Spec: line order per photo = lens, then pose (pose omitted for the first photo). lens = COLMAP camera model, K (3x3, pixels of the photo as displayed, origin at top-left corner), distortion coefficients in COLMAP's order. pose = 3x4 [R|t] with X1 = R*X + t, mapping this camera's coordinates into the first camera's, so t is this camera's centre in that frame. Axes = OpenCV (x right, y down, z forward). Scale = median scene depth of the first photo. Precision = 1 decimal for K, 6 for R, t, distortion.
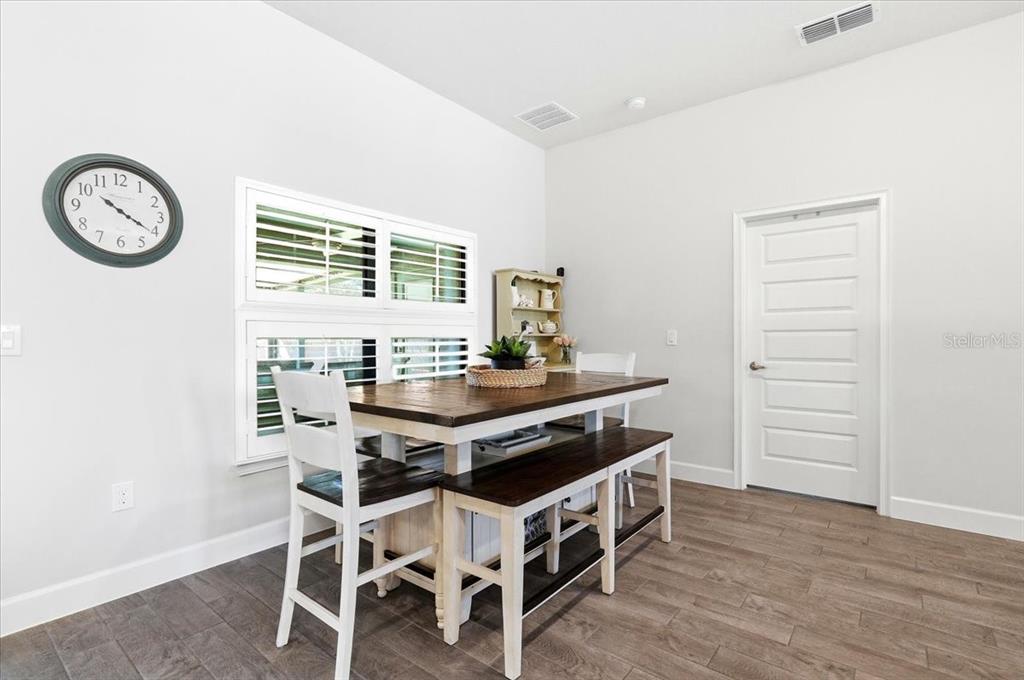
lens RADIAL K [[481.7, 0, 509.6], [0, 481.7, 340.5], [0, 0, 1]] dist [-0.003737, 0.000590]
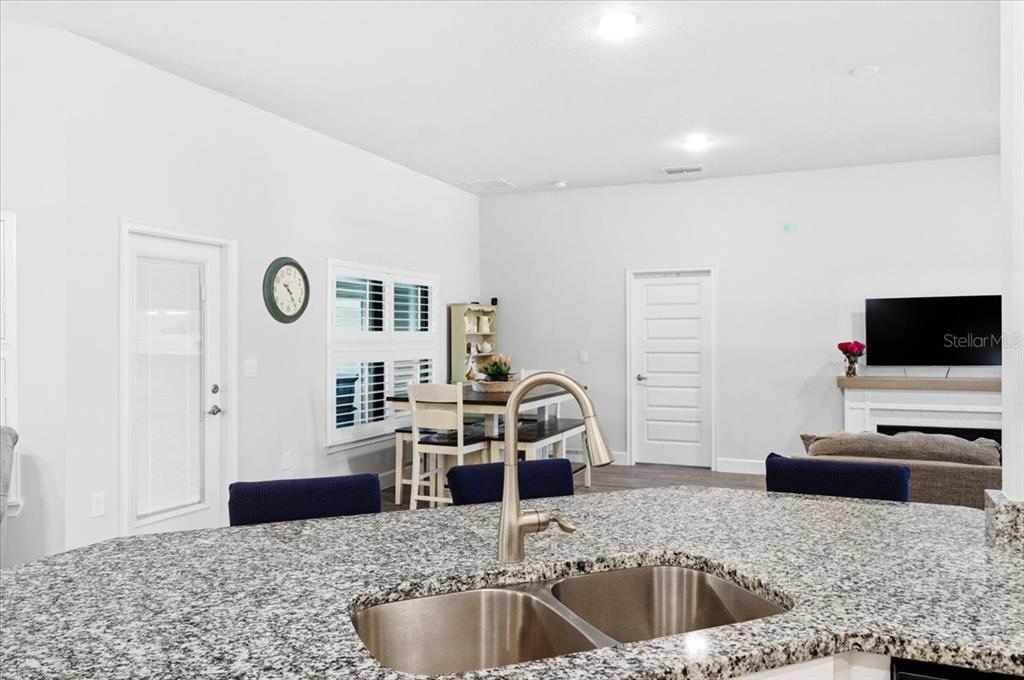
lens RADIAL K [[732.6, 0, 517.1], [0, 732.6, 339.7], [0, 0, 1]] dist [-0.019717, -0.006723]
pose [[0.961107, -0.000699, 0.276175, -0.500382], [0.002263, 0.999983, -0.005344, -0.054736], [-0.276167, 0.005761, 0.961092, -1.121617]]
